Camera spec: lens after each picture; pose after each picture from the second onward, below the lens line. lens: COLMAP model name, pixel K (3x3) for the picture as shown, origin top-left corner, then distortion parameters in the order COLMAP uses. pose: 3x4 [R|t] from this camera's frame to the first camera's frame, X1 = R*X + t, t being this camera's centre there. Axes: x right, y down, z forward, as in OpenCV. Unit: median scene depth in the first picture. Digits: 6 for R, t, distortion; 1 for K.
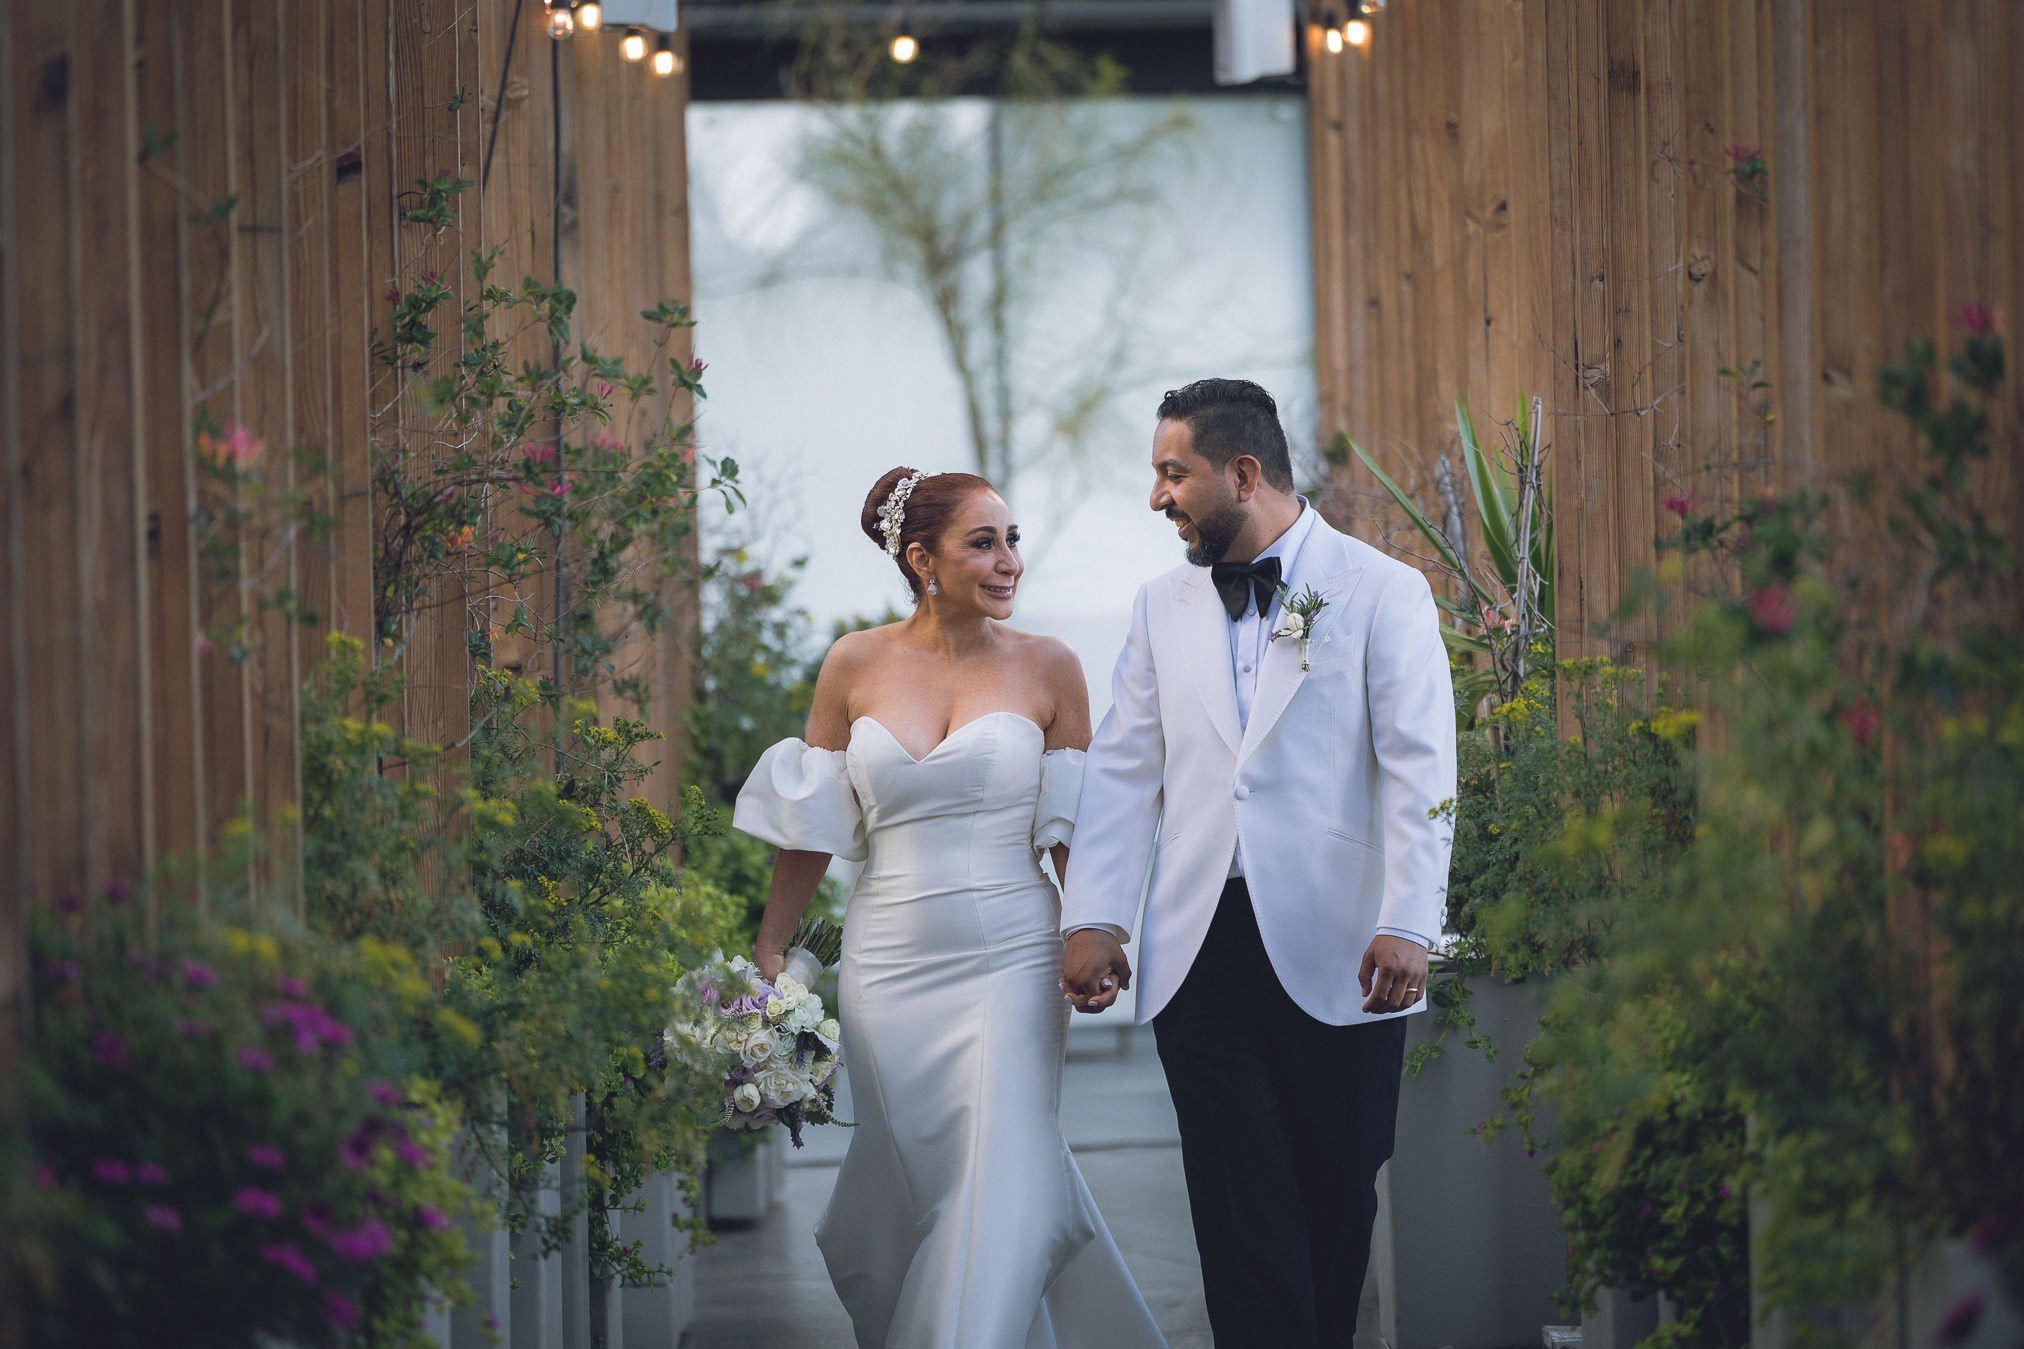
lens RADIAL K [[11725.9, 0, 1012.0], [0, 11725.9, 674.5], [0, 0, 1]] dist [-0.000238, 0.542707]
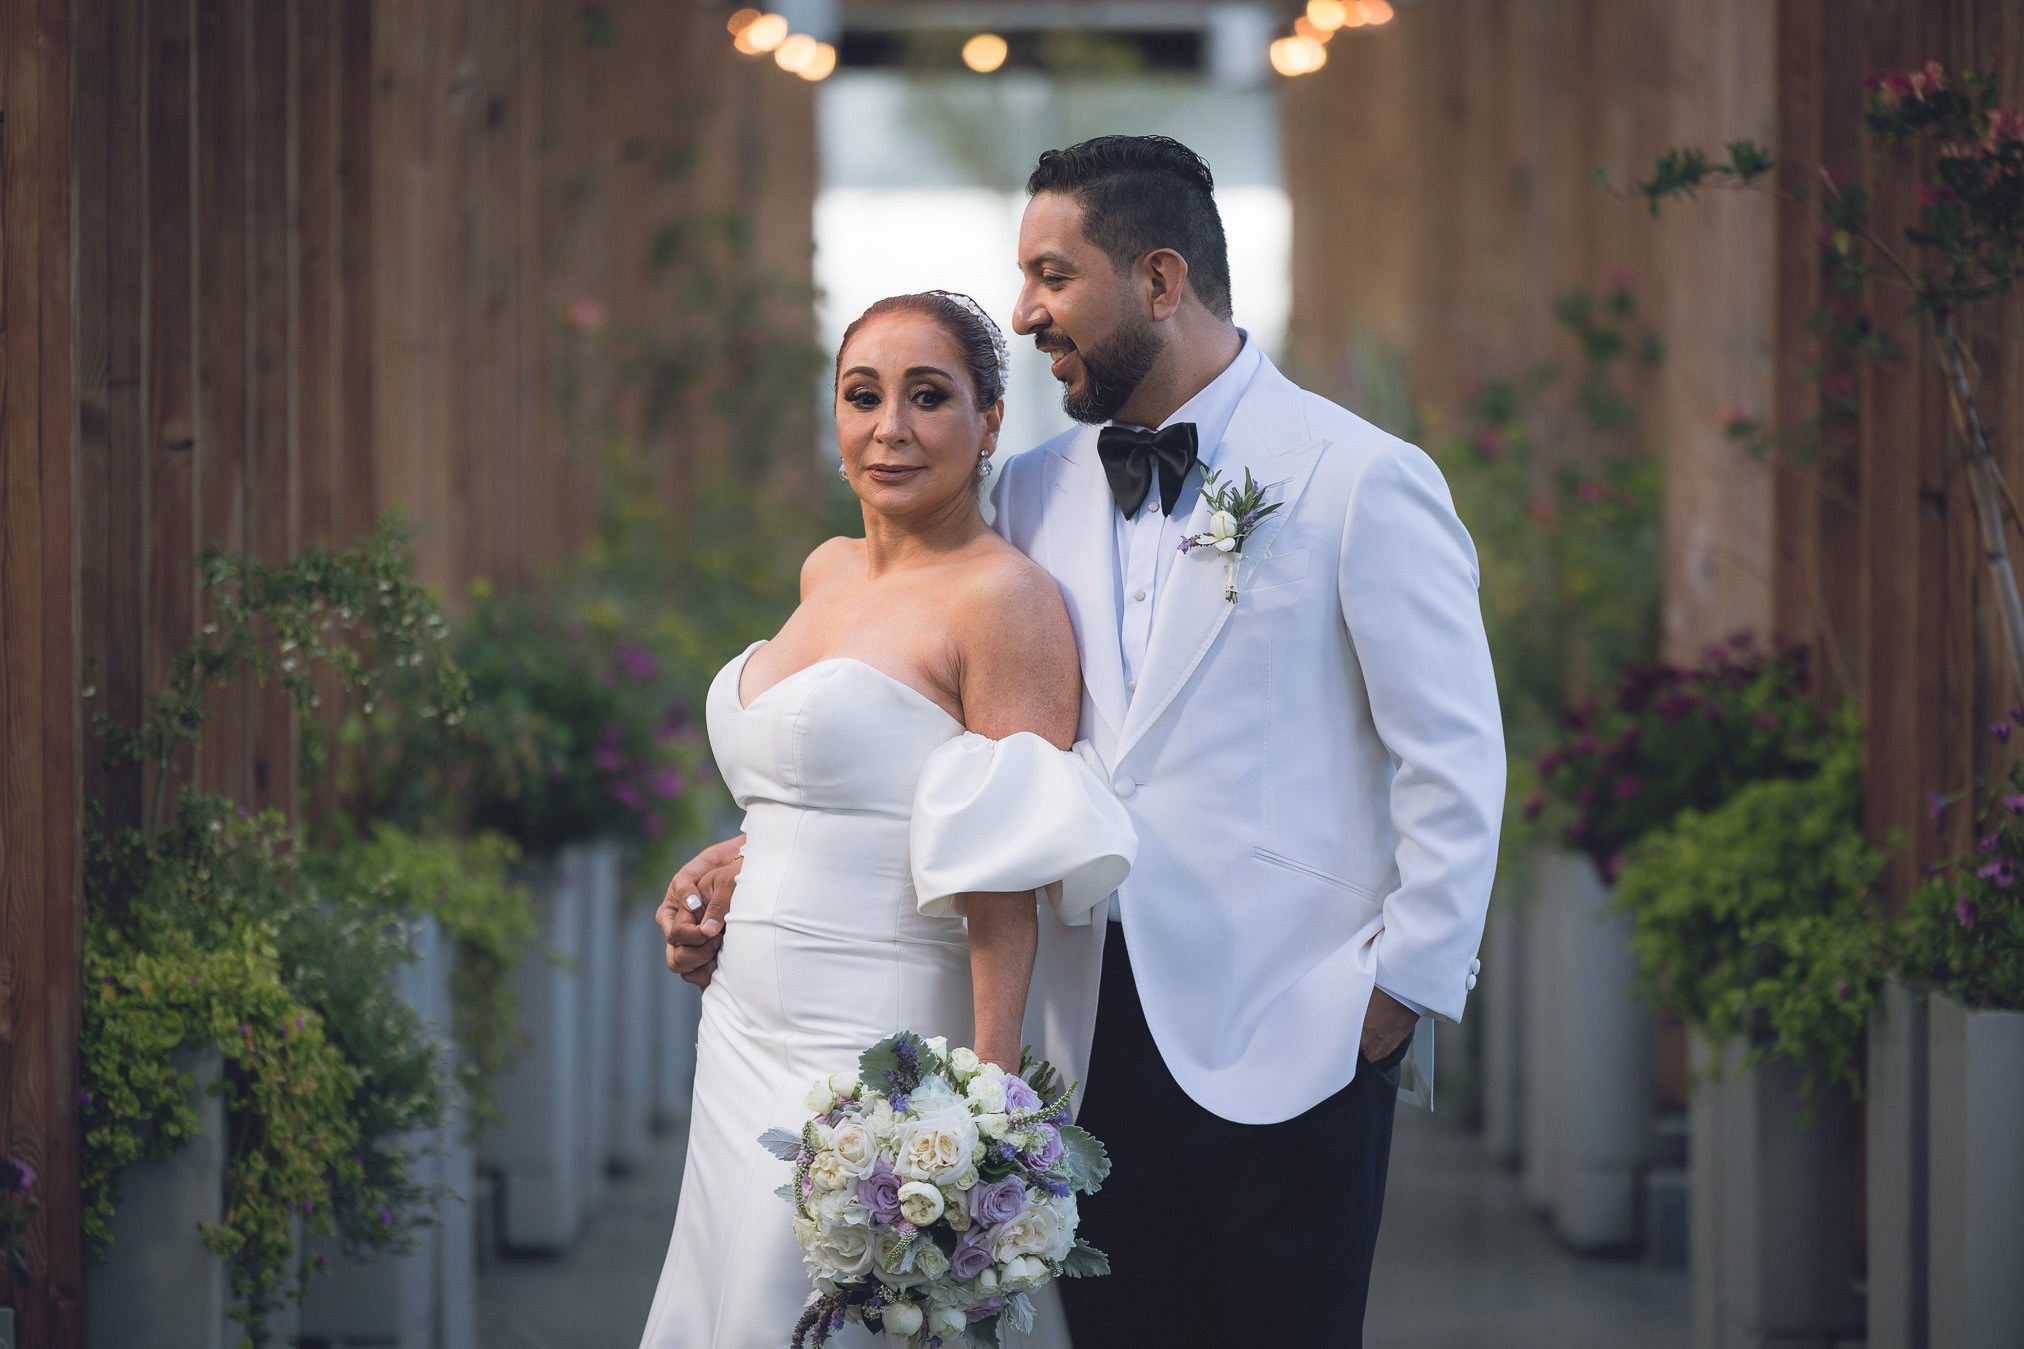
lens RADIAL K [[9937.0, 0, 1012.0], [0, 9937.0, 674.5], [0, 0, 1]] dist [-0.008257, 1.595902]
pose [[0.999718, 0.023406, -0.003932, 0.001178], [-0.023350, 0.999635, 0.013578, 0.009438], [0.004248, -0.013482, 0.999900, -0.421204]]
